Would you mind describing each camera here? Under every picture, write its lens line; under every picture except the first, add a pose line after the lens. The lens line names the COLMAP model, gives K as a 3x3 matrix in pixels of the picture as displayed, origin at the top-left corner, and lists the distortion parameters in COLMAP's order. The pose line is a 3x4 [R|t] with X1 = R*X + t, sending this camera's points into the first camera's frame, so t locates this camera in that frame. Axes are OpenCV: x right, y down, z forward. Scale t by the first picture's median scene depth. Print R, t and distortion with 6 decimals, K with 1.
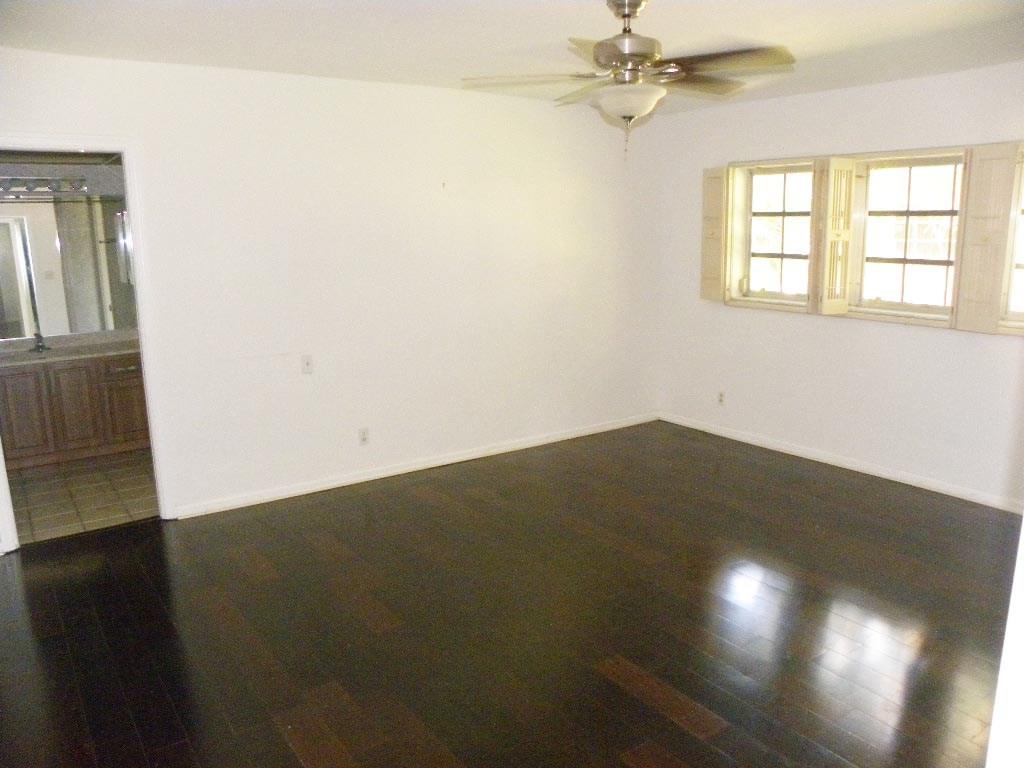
lens RADIAL K [[864.8, 0, 512.0], [0, 864.8, 384.0], [0, 0, 1]] dist [0.002807, -0.000222]
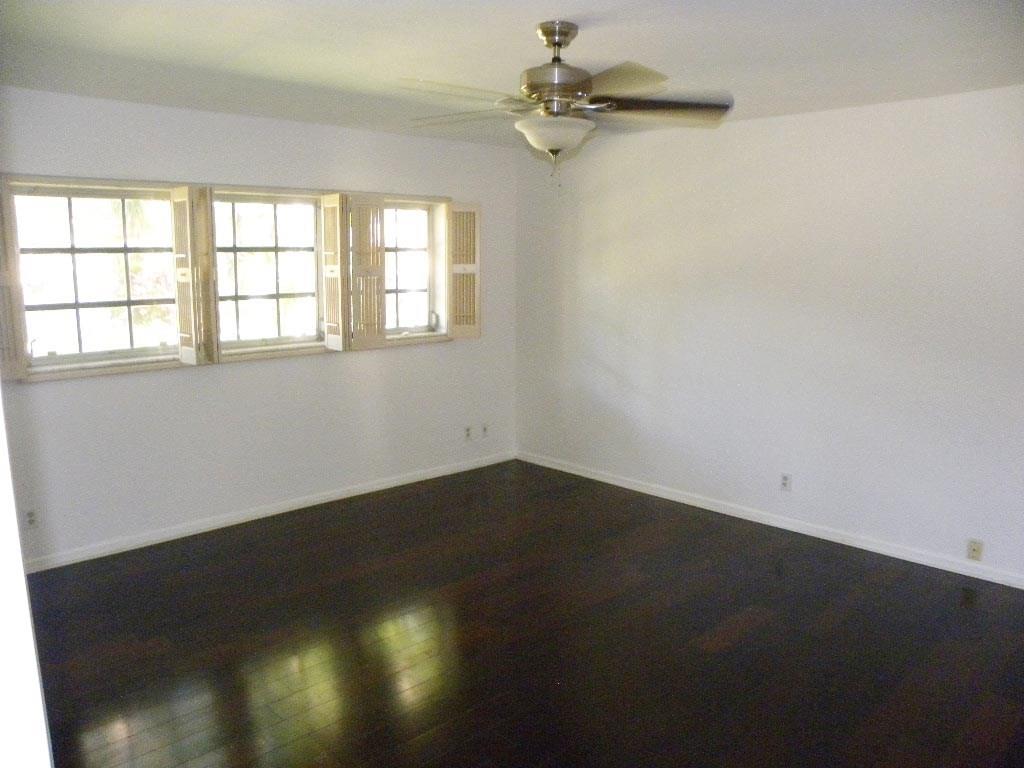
lens RADIAL K [[864.8, 0, 512.0], [0, 864.8, 384.0], [0, 0, 1]] dist [0.002807, -0.000222]
pose [[-0.159582, -0.145008, 0.976476, -0.520352], [0.195843, 0.964842, 0.175286, -0.146911], [-0.967564, 0.219208, -0.125573, 0.778919]]
